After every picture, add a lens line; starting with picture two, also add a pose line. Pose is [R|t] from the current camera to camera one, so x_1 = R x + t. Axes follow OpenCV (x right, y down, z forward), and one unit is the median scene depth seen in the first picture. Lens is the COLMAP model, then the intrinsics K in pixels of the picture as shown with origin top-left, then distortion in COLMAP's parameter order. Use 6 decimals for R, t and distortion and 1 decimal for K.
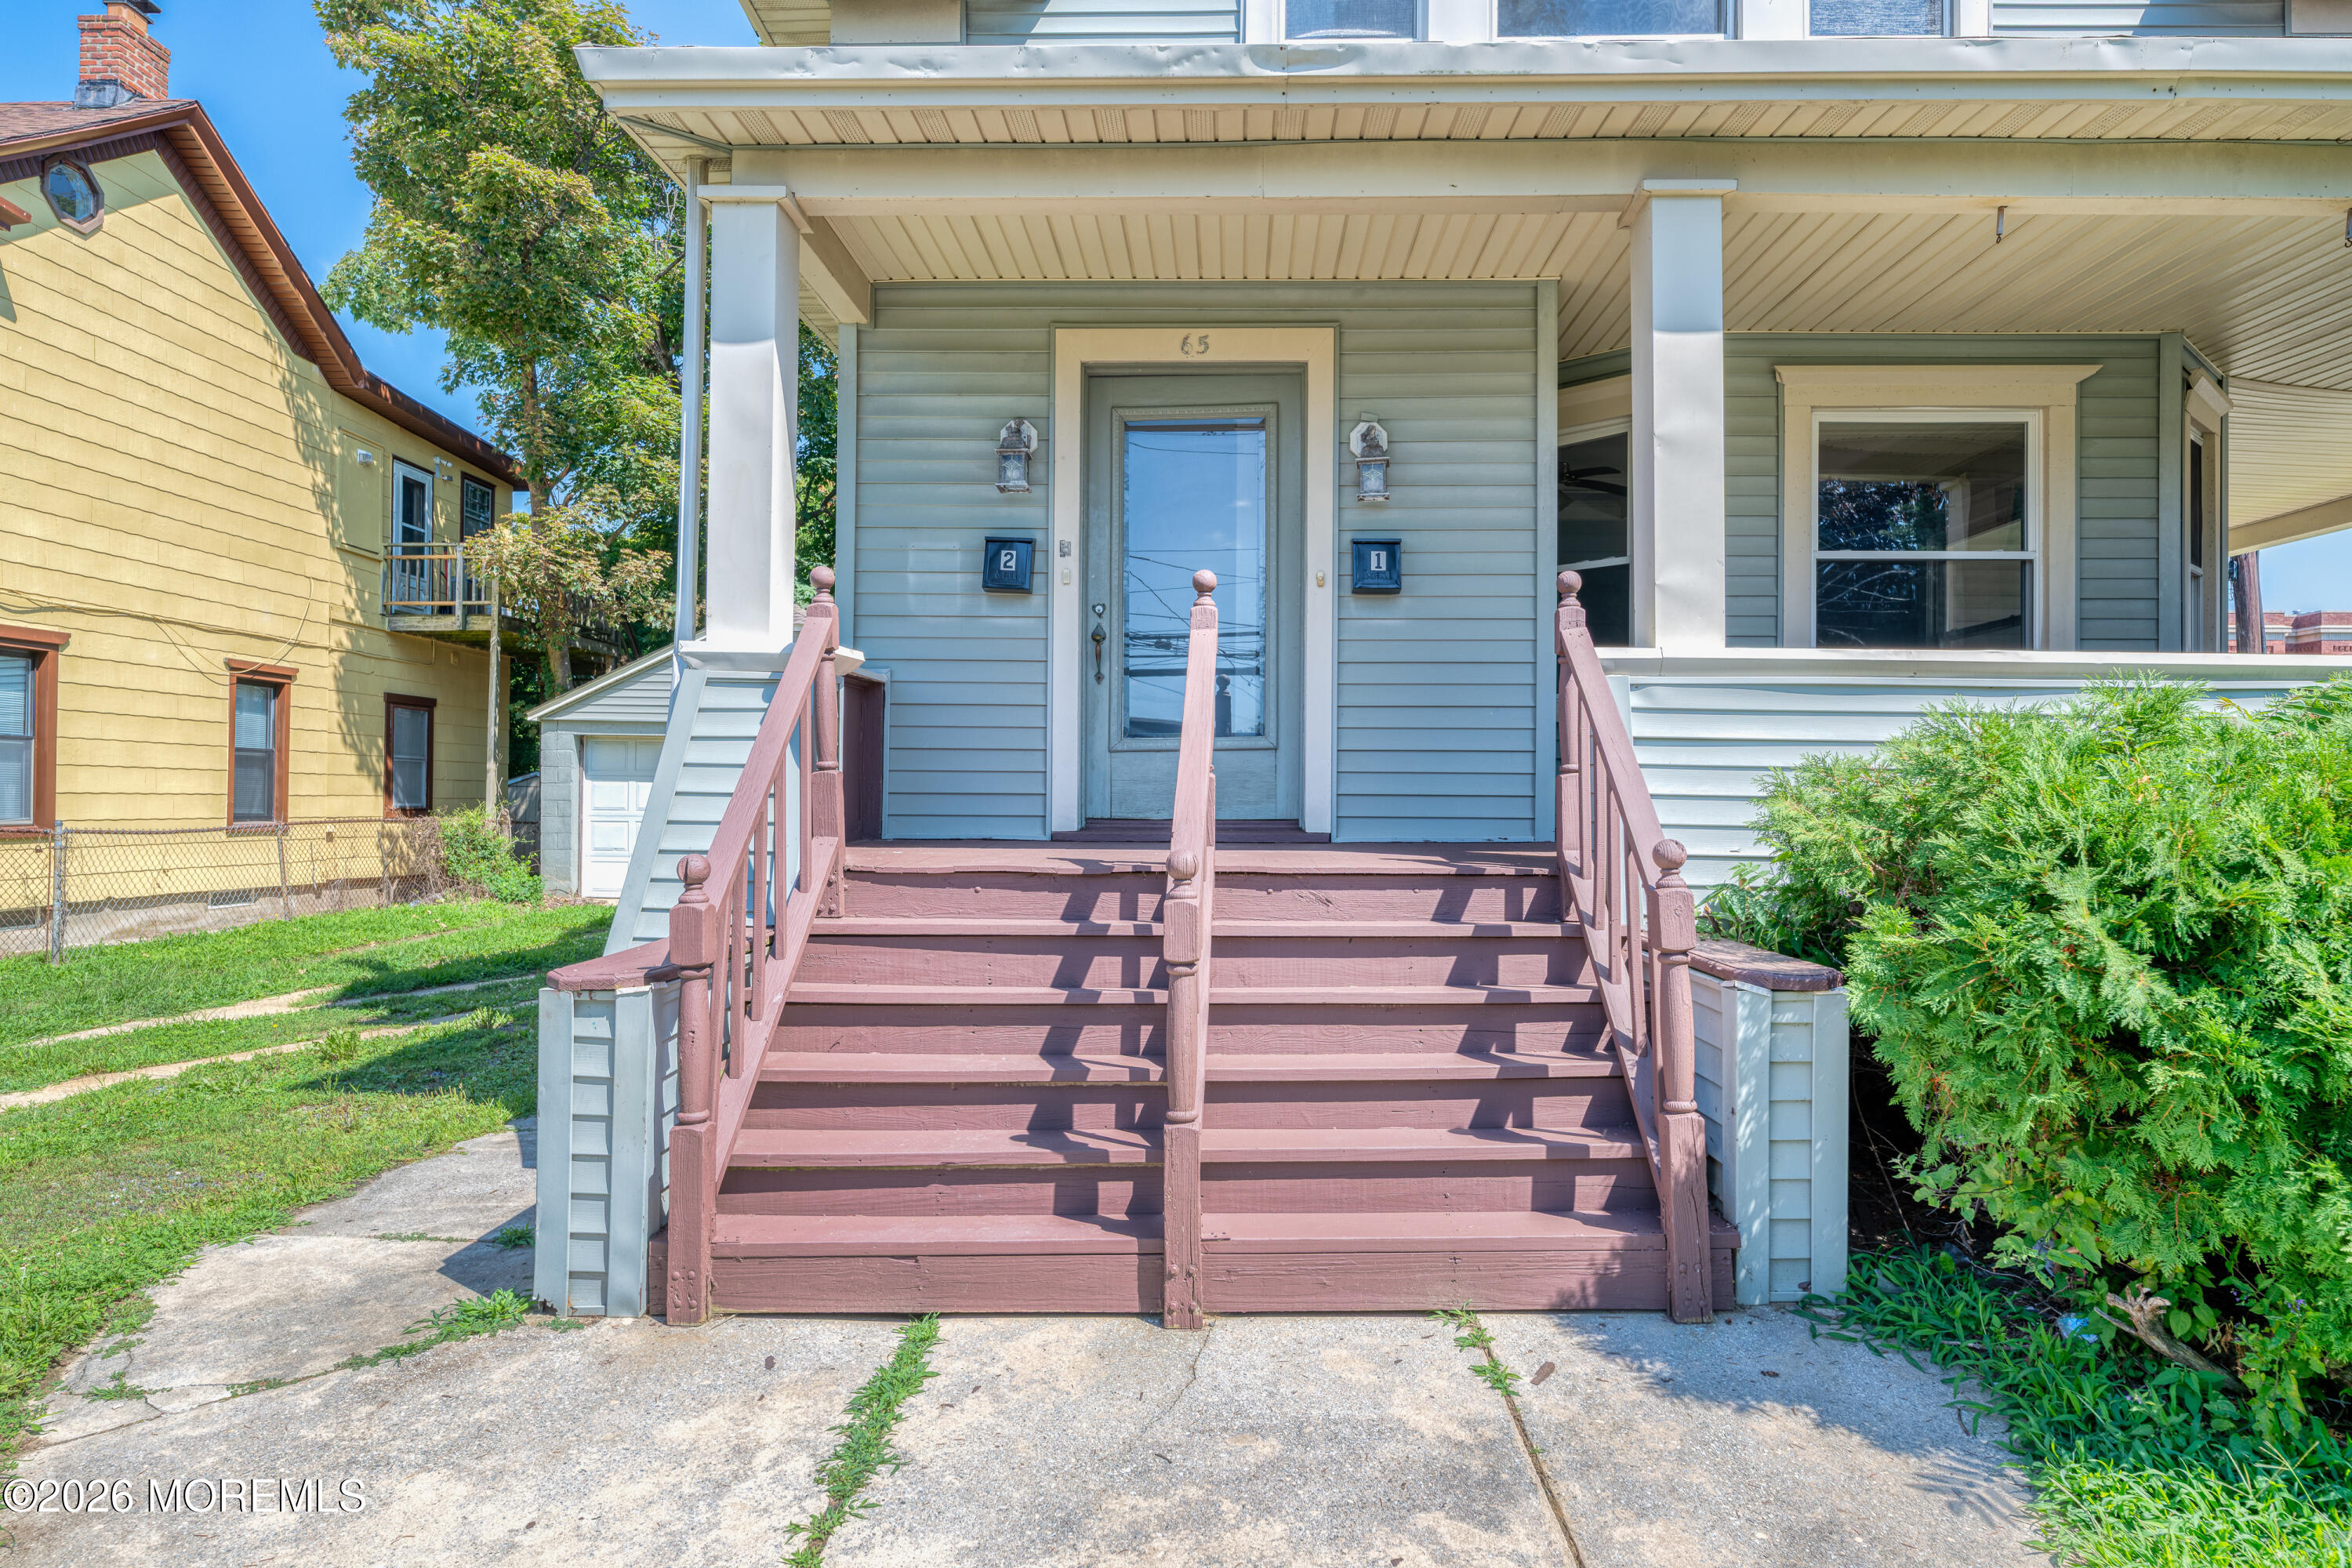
lens RADIAL K [[1322.5, 0, 1193.8], [0, 1322.5, 793.0], [0, 0, 1]] dist [0.004342, -0.000217]
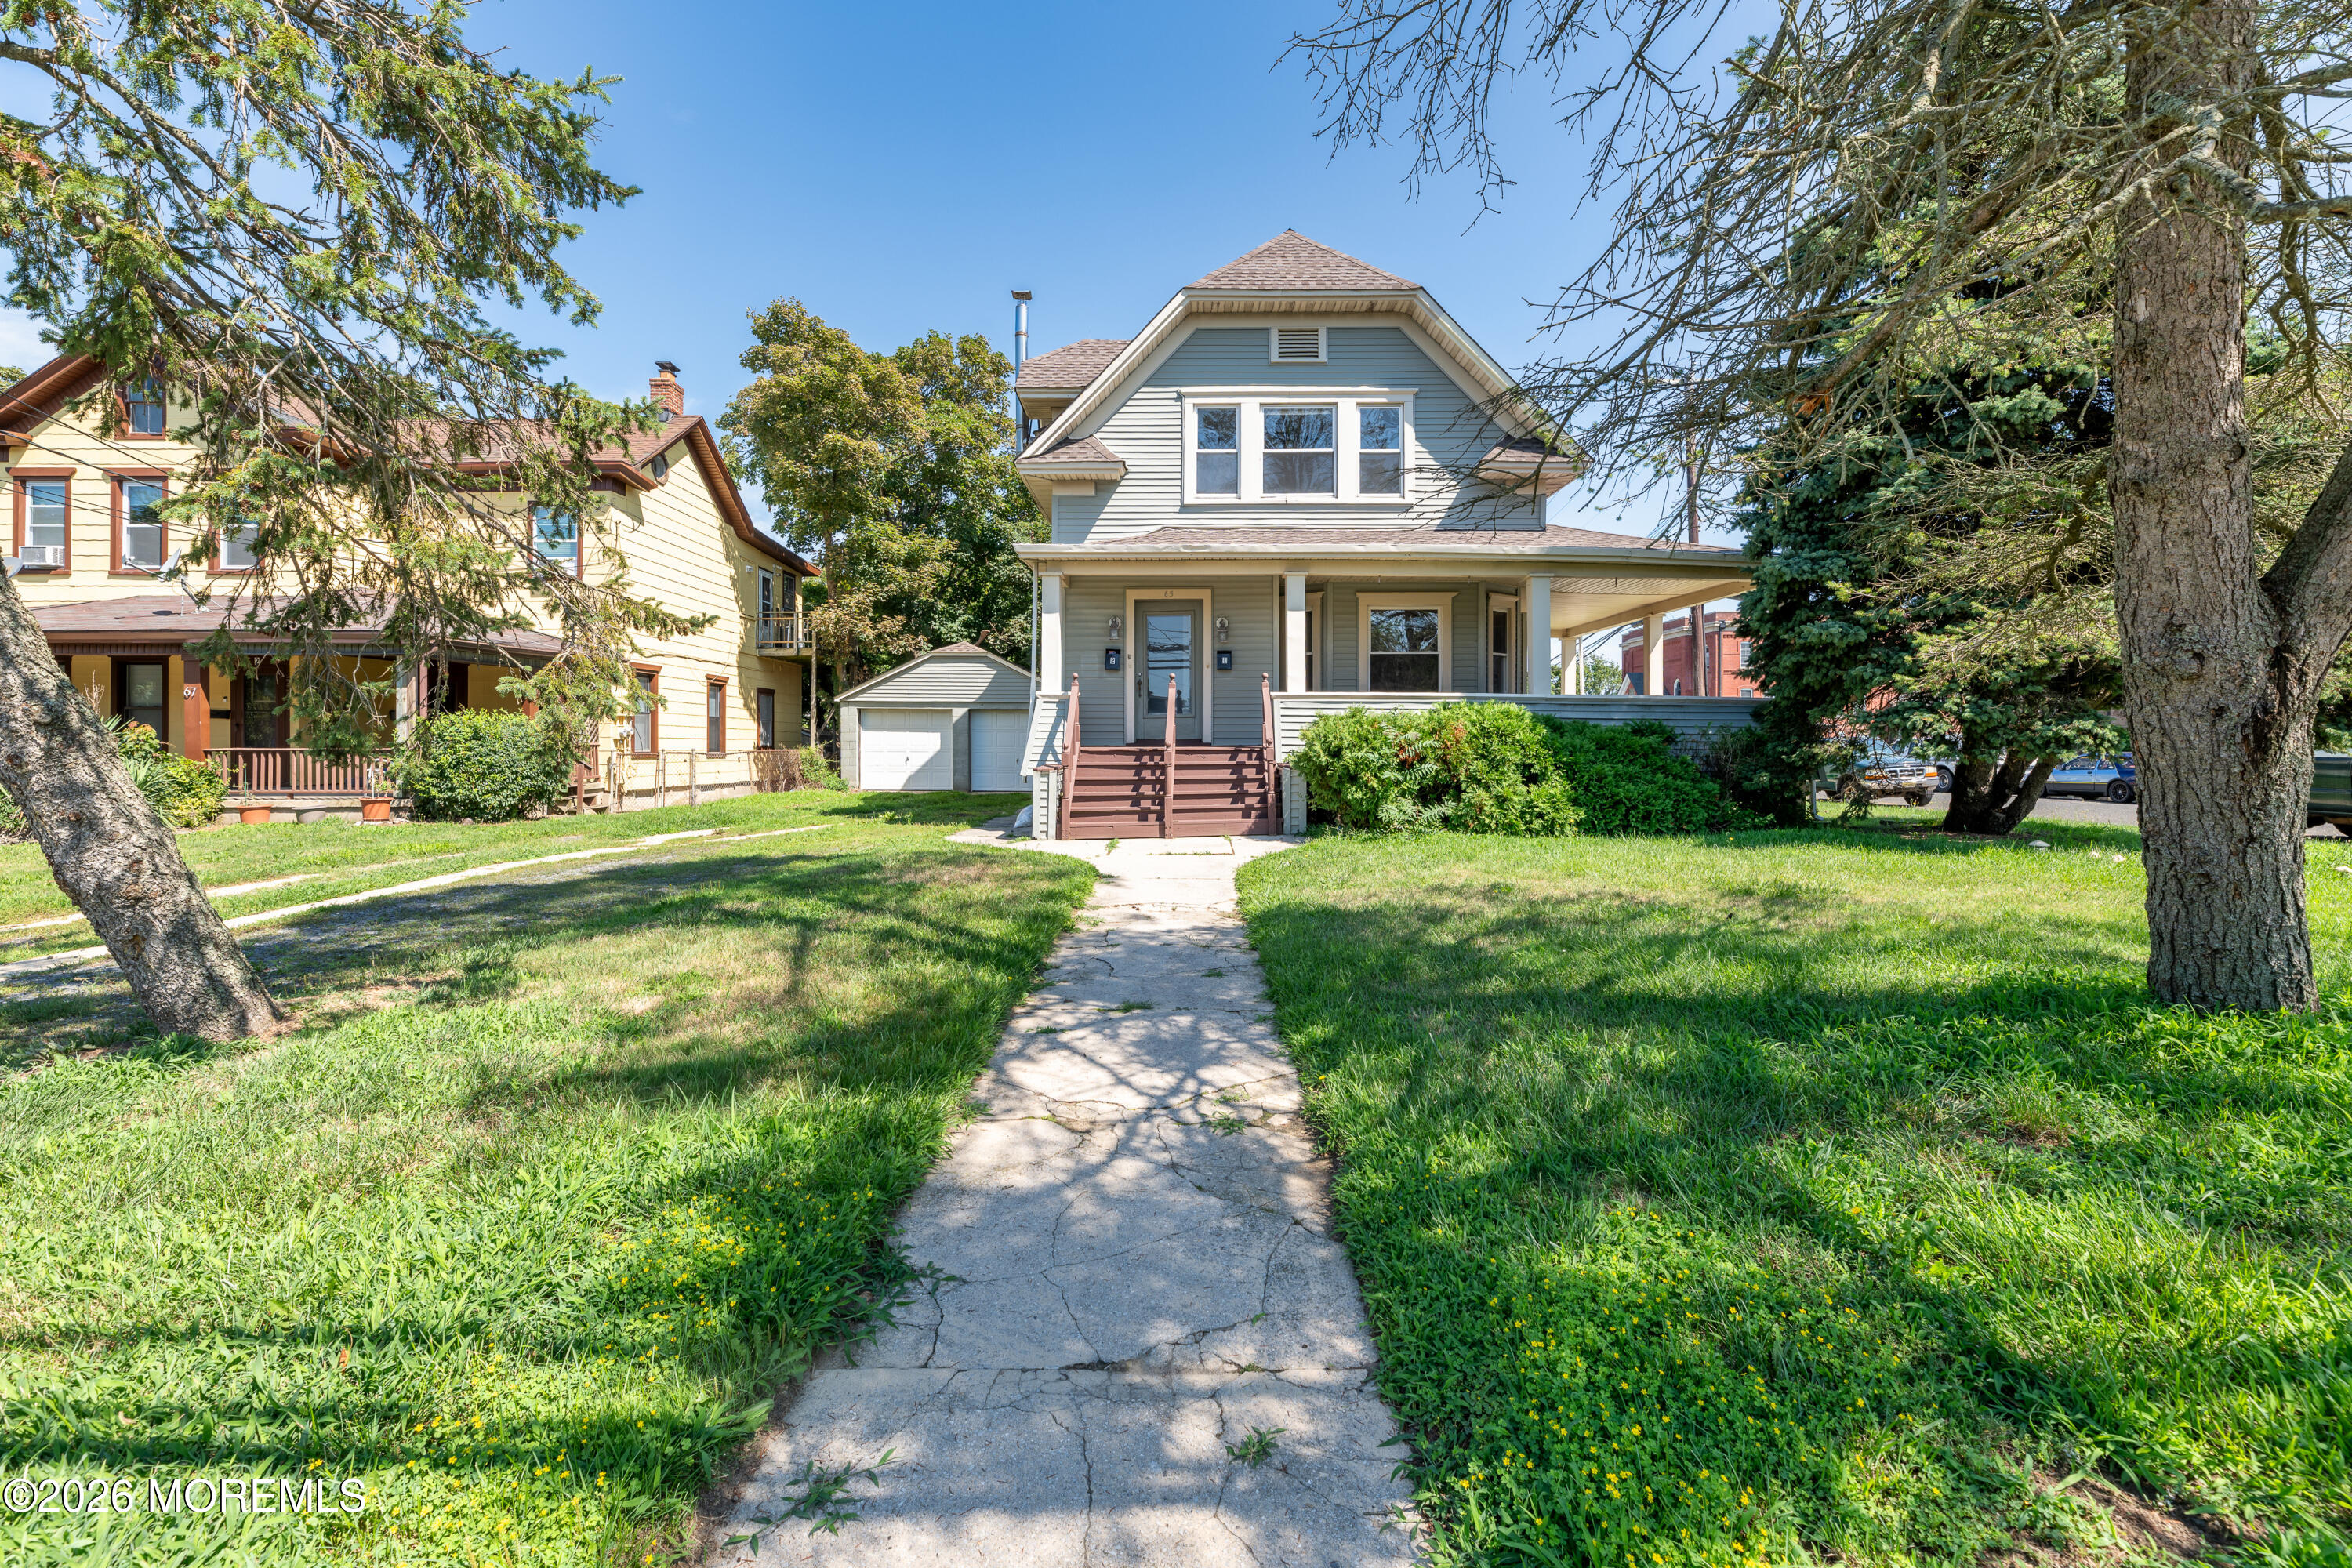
lens RADIAL K [[1039.6, 0, 1183.2], [0, 1039.6, 743.5], [0, 0, 1]] dist [0.002357, 0.000331]
pose [[0.999834, -0.005985, 0.017212, -0.003883], [0.005973, 0.999982, 0.000742, 0.012369], [-0.017216, -0.000639, 0.999852, -0.656055]]
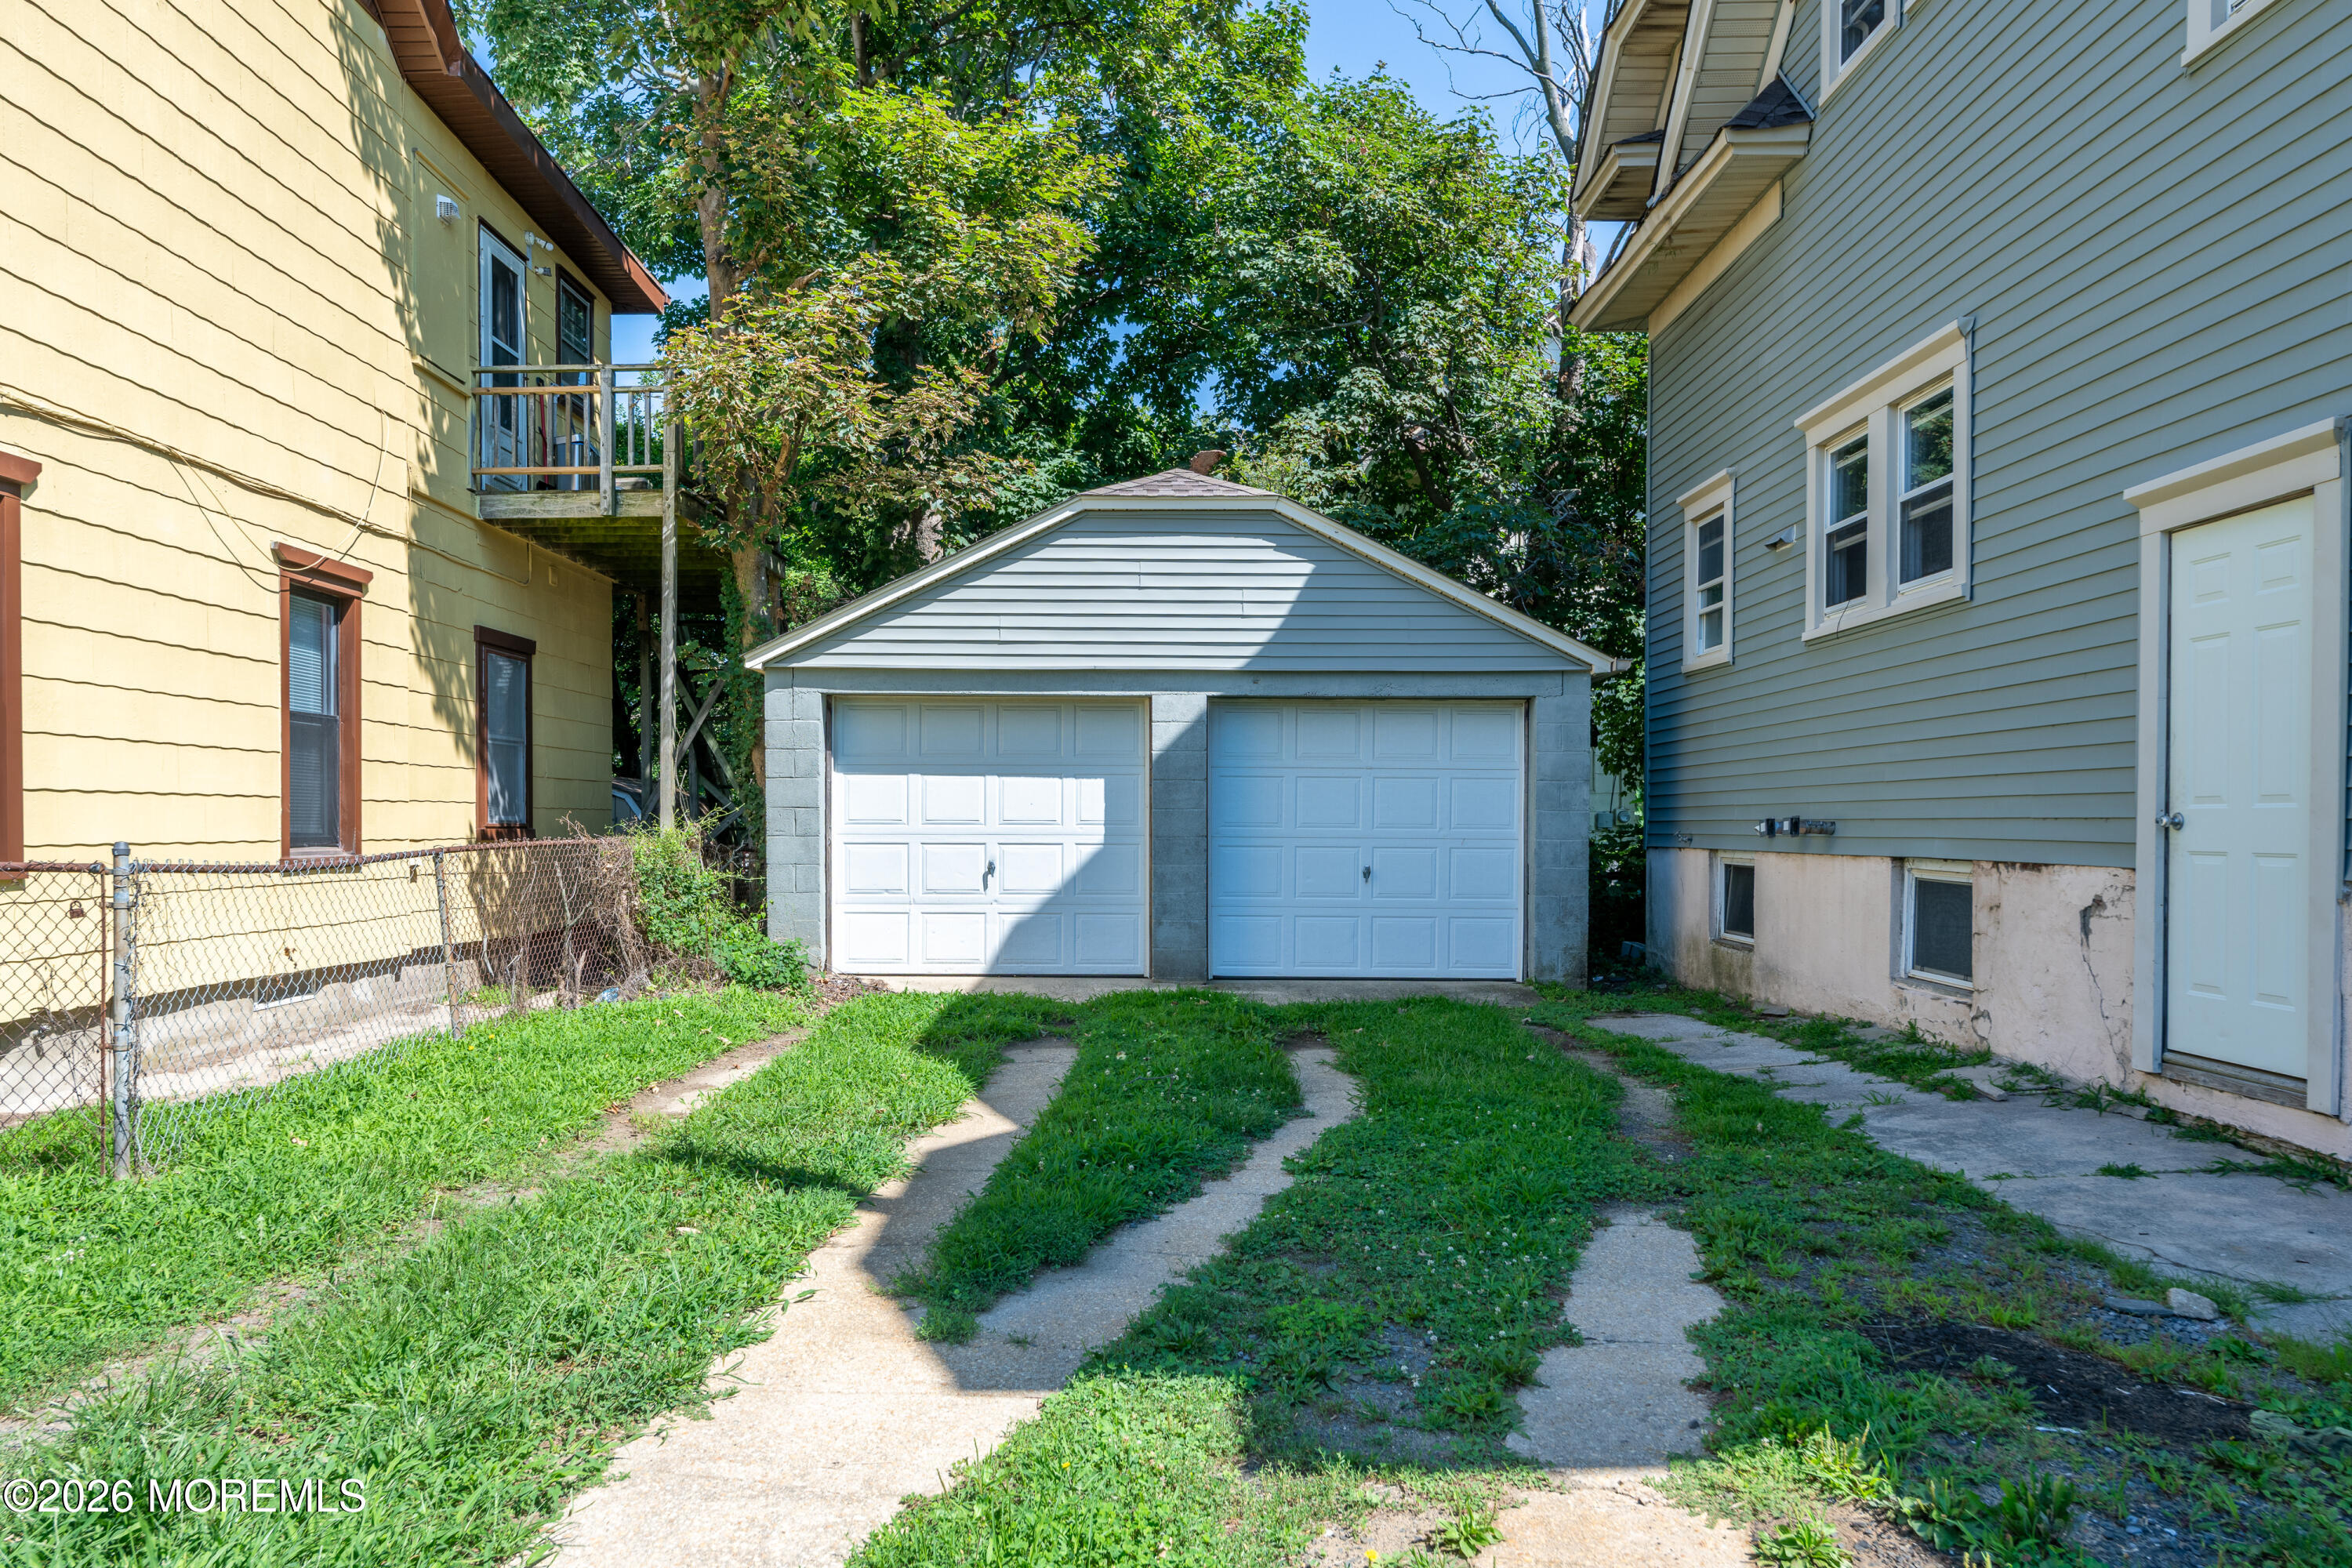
lens RADIAL K [[1567.2, 0, 1123.5], [0, 1567.2, 848.0], [0, 0, 1]] dist [-0.004407, 0.003876]
pose [[0.999711, -0.007552, 0.022836, -0.402099], [0.007055, 0.999738, 0.021788, 0.010346], [-0.022995, -0.021621, 0.999502, 0.357420]]
